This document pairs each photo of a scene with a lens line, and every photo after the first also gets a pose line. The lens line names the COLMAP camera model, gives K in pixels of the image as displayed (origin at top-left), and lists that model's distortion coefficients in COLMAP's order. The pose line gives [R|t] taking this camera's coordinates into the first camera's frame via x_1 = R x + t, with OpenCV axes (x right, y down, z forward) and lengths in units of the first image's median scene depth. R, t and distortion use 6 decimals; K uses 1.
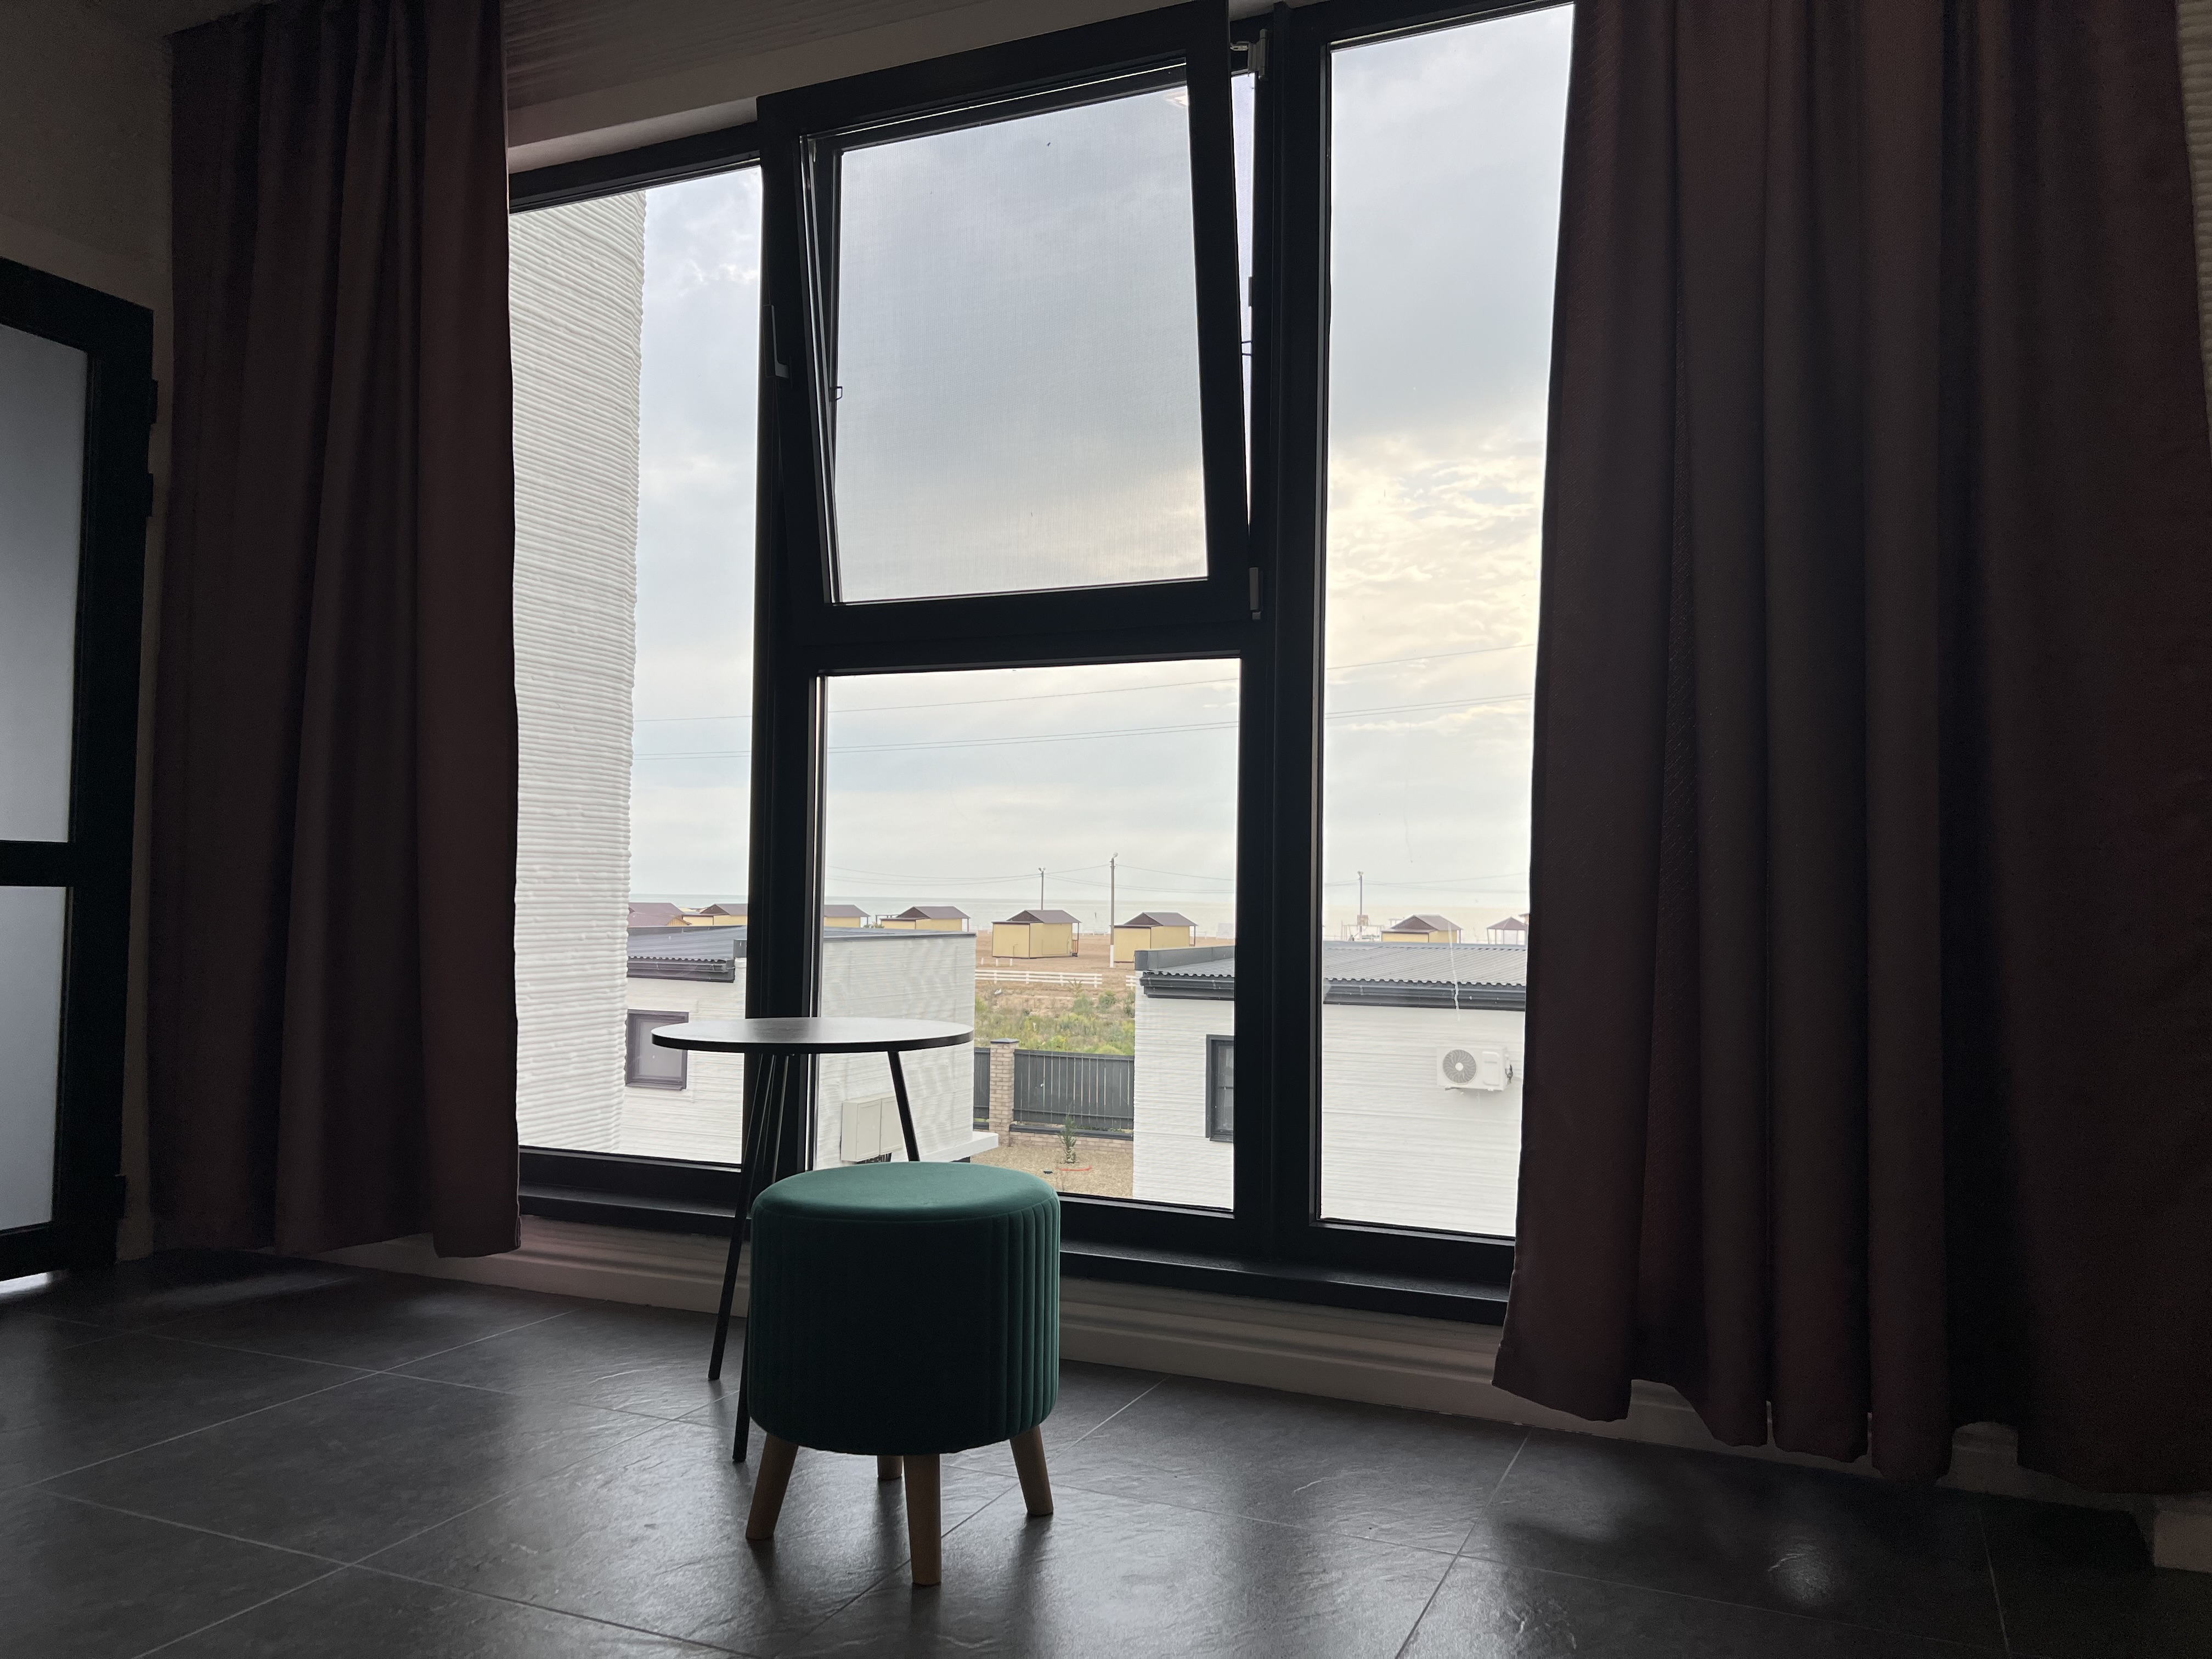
lens RADIAL K [[1661.1, 0, 1106.0], [0, 1661.1, 829.5], [0, 0, 1]] dist [0.027924, 0.000291]
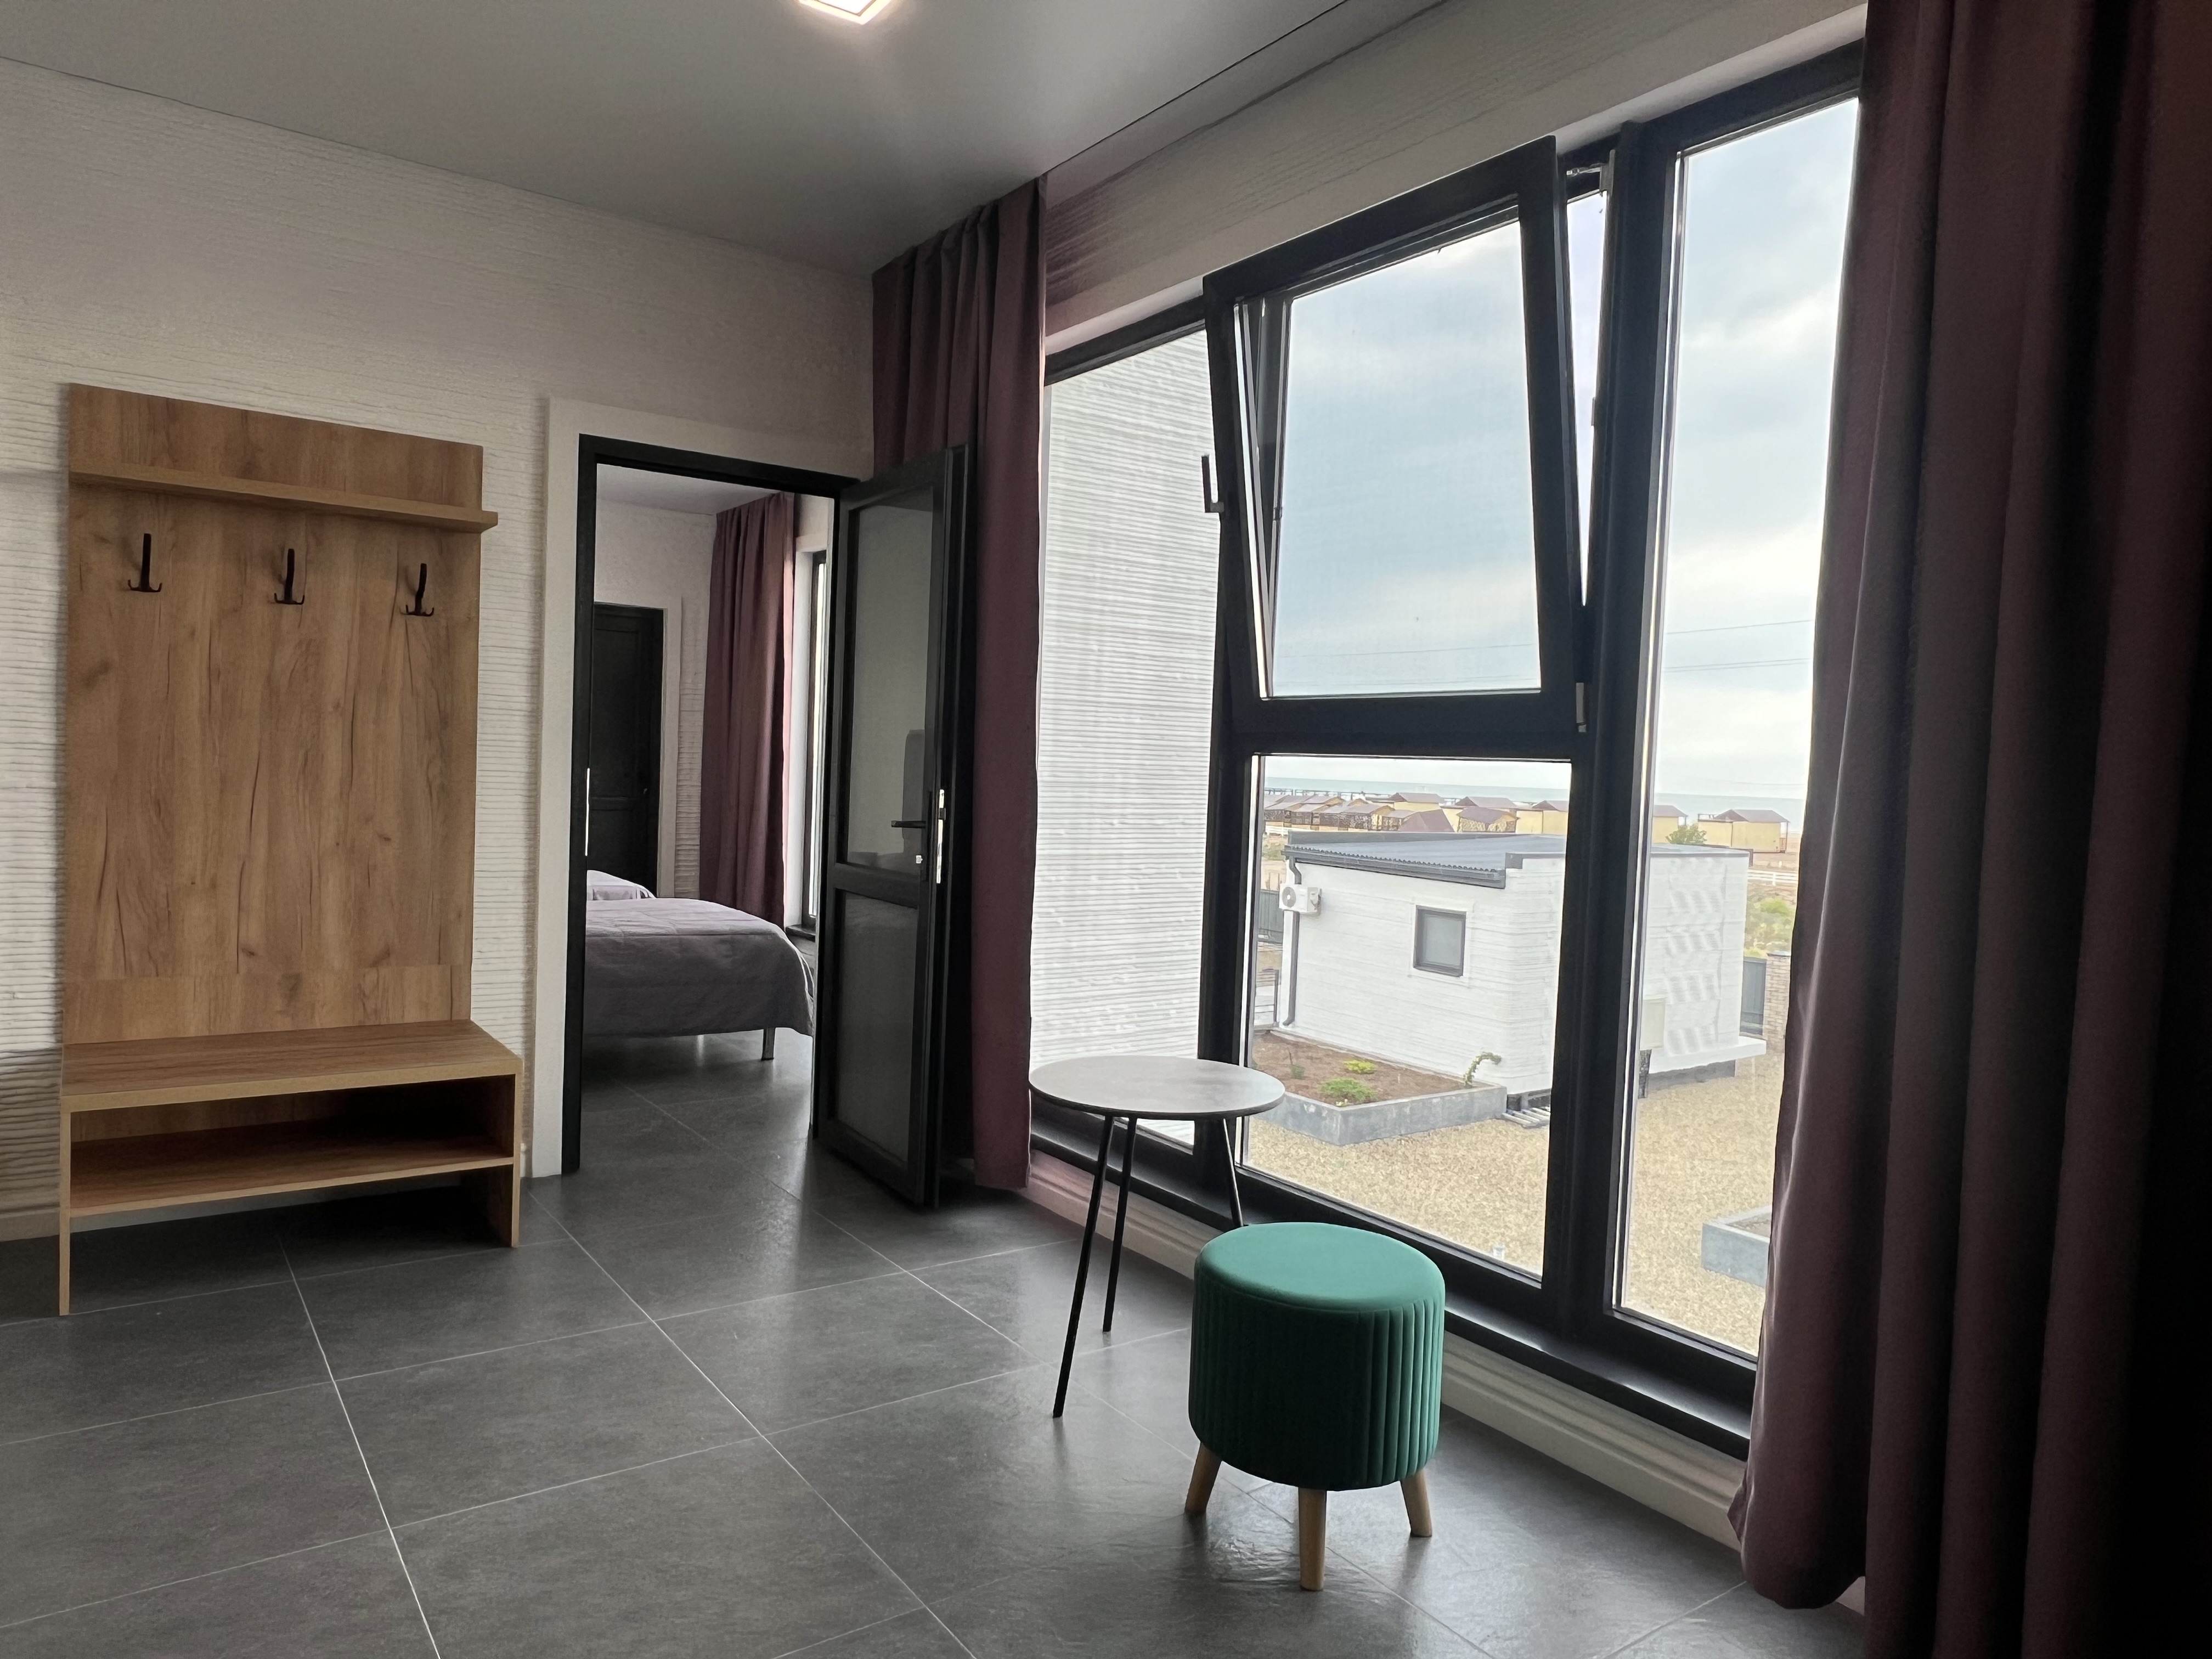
lens RADIAL K [[1429.4, 0, 1102.7], [0, 1429.4, 824.2], [0, 0, 1]] dist [0.006557, 0.000889]
pose [[0.860819, 0.040991, -0.507257, 0.259415], [-0.008617, 0.997782, 0.066007, -0.112501], [0.508838, -0.052449, 0.859263, 0.064633]]
